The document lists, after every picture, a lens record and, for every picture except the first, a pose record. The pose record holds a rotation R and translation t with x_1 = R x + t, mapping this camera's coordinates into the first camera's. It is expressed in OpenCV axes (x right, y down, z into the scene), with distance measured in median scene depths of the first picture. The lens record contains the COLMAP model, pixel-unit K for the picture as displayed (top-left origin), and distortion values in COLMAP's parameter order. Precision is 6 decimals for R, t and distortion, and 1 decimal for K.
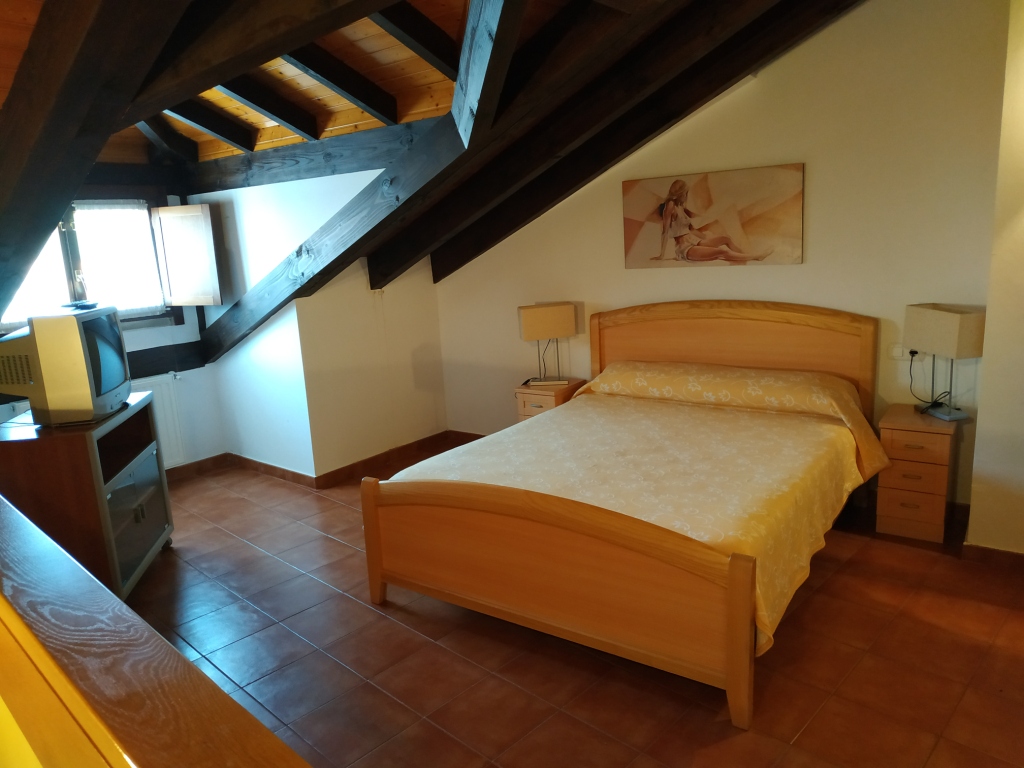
lens RADIAL K [[730.2, 0, 512.0], [0, 730.2, 384.0], [0, 0, 1]] dist [0.029387, -0.033480]
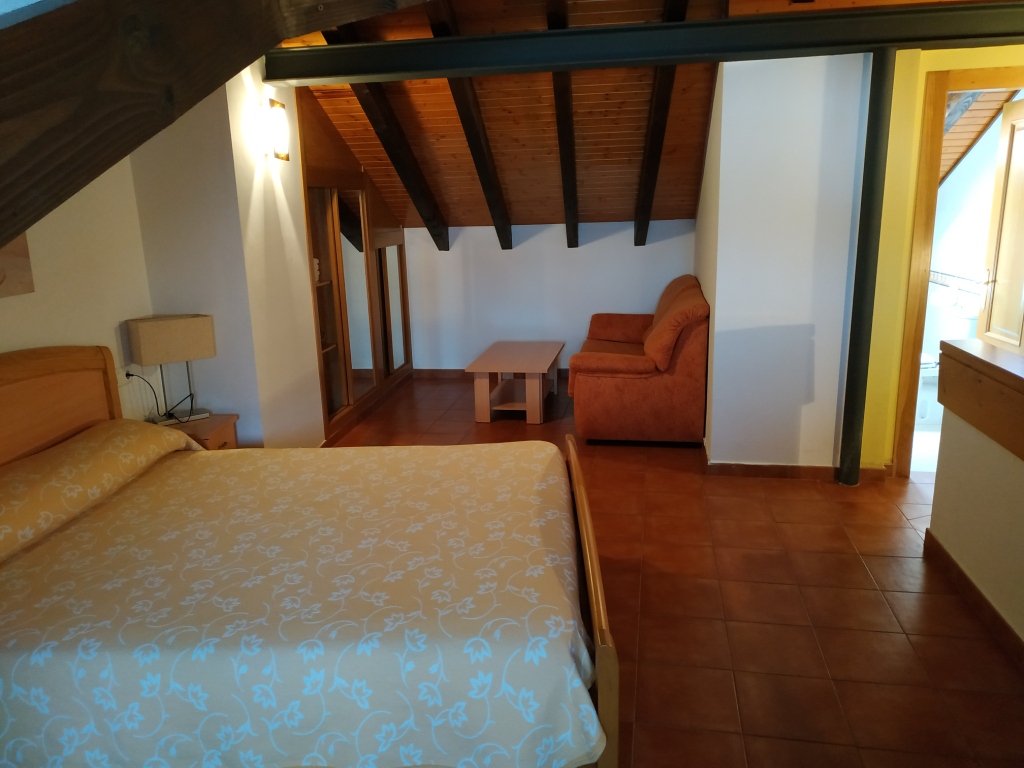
lens RADIAL K [[732.9, 0, 513.0], [0, 732.9, 382.2], [0, 0, 1]] dist [0.031553, -0.044410]
pose [[-0.528873, -0.126523, 0.839217, -0.505871], [0.234277, 0.928641, 0.287646, -0.189692], [-0.815725, 0.348737, -0.461492, 1.037867]]
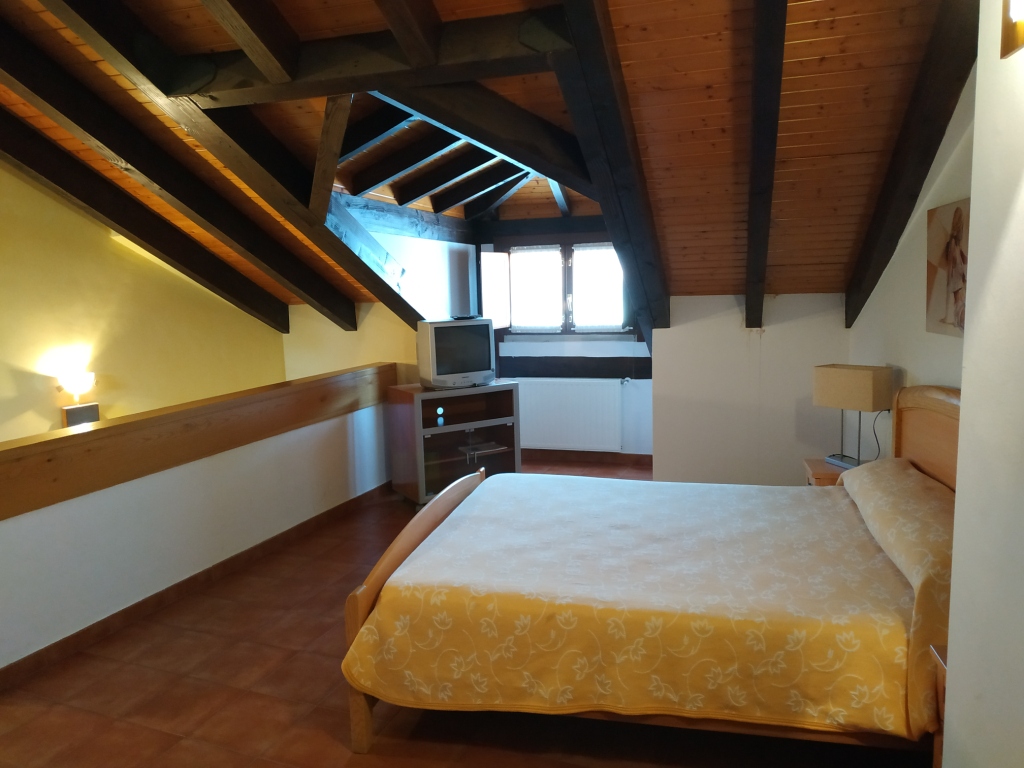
lens RADIAL K [[732.9, 0, 513.0], [0, 732.9, 382.2], [0, 0, 1]] dist [0.031553, -0.044410]
pose [[0.375446, 0.164437, -0.912141, 0.804227], [-0.186441, 0.977418, 0.099464, -0.129524], [0.907898, 0.132717, 0.397626, 0.440074]]
